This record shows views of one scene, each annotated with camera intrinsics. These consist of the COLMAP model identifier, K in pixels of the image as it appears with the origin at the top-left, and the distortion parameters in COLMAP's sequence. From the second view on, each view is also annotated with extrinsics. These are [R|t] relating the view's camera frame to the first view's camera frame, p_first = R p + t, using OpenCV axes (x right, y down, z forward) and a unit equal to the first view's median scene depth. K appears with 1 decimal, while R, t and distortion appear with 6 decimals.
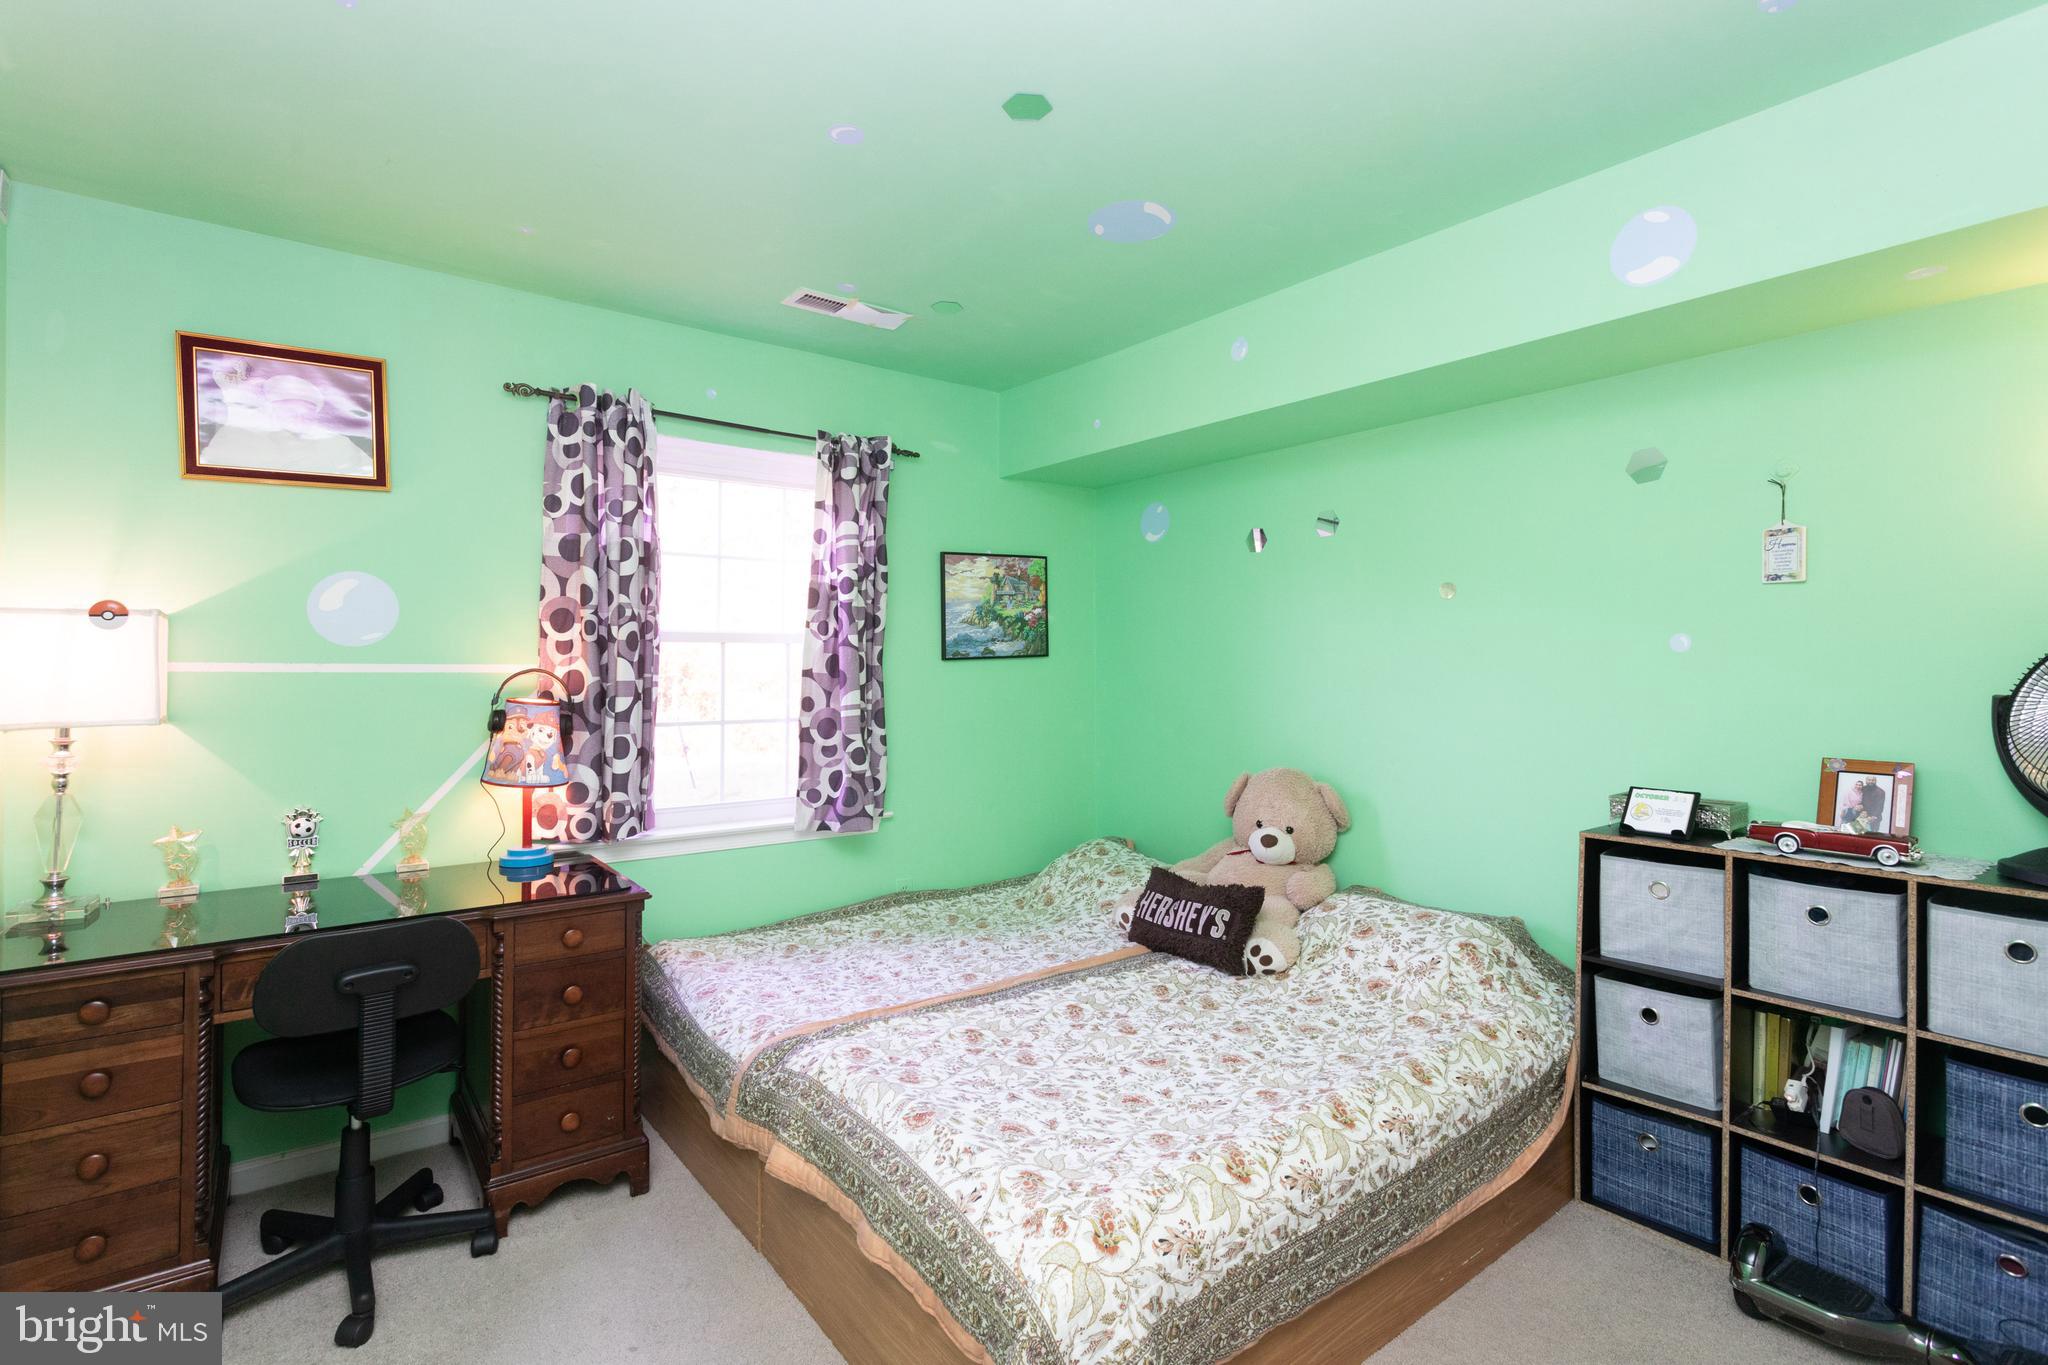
lens RADIAL K [[962.8, 0, 1021.7], [0, 962.8, 668.0], [0, 0, 1]] dist [-0.000342, 0.002132]
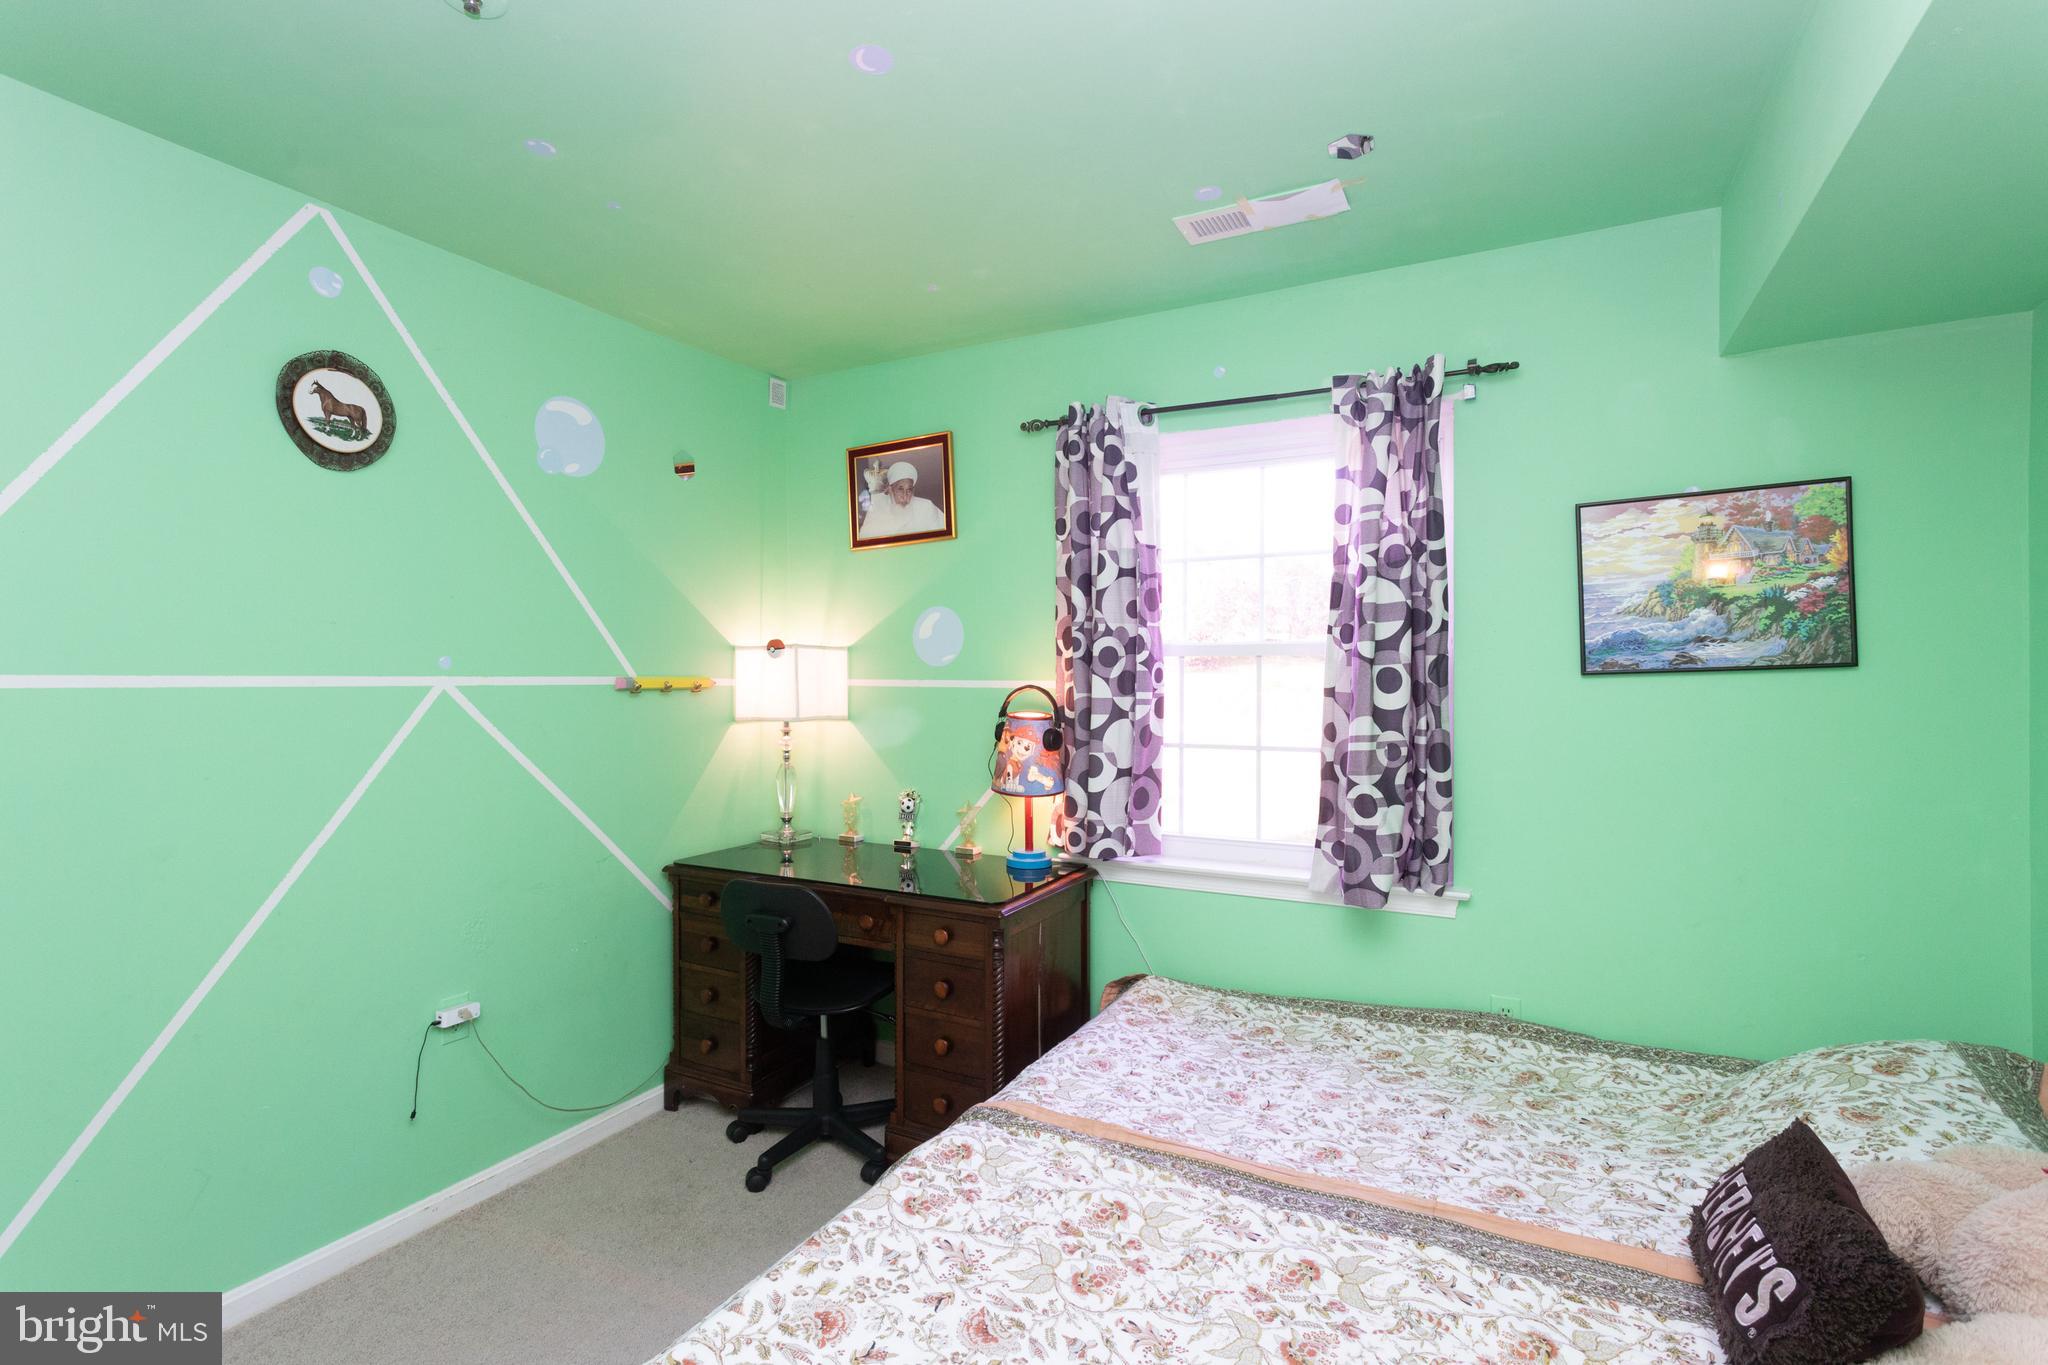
lens RADIAL K [[962.8, 0, 1025.5], [0, 962.8, 693.1], [0, 0, 1]] dist [-0.000342, 0.002132]
pose [[0.422767, 0.015377, -0.906108, 0.445520], [-0.002010, 0.999869, 0.016030, -0.007065], [0.906236, -0.004955, 0.422743, 0.521544]]
